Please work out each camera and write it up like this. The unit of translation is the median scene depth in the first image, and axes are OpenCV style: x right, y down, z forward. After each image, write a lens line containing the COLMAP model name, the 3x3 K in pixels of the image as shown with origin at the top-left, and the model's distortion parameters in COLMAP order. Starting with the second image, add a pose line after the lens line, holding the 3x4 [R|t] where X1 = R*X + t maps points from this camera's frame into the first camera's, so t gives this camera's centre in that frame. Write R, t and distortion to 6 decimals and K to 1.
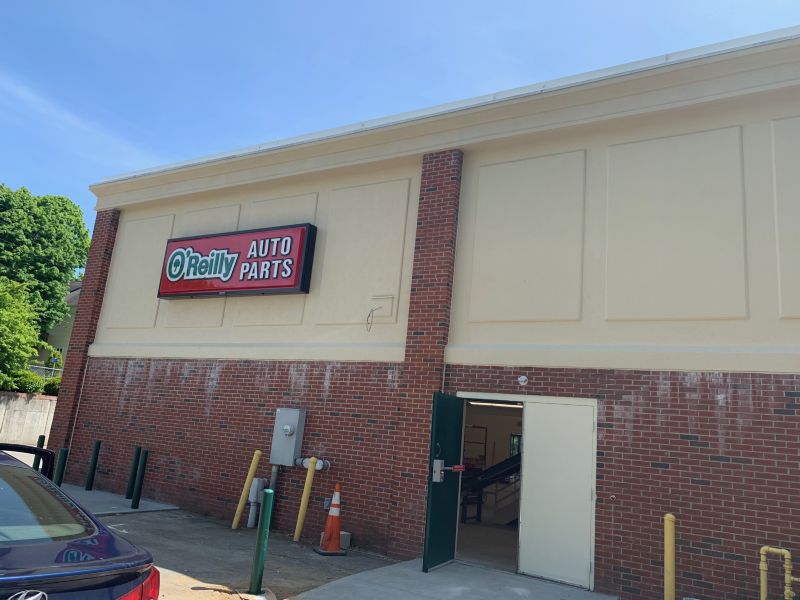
lens RADIAL K [[613.6, 0, 406.7], [0, 613.6, 297.7], [0, 0, 1]] dist [0.047116, -0.058168]
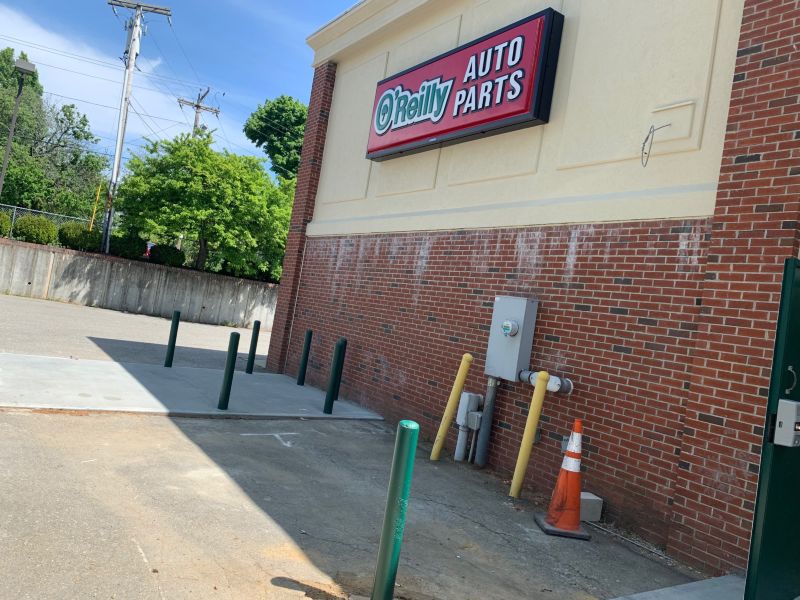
lens RADIAL K [[613.6, 0, 406.9], [0, 613.6, 294.2], [0, 0, 1]] dist [0.047116, -0.058168]
pose [[0.901378, 0.037714, -0.431387, -0.008493], [0.018640, 0.991898, 0.125664, 0.087176], [0.432631, -0.121312, 0.893372, 0.340659]]
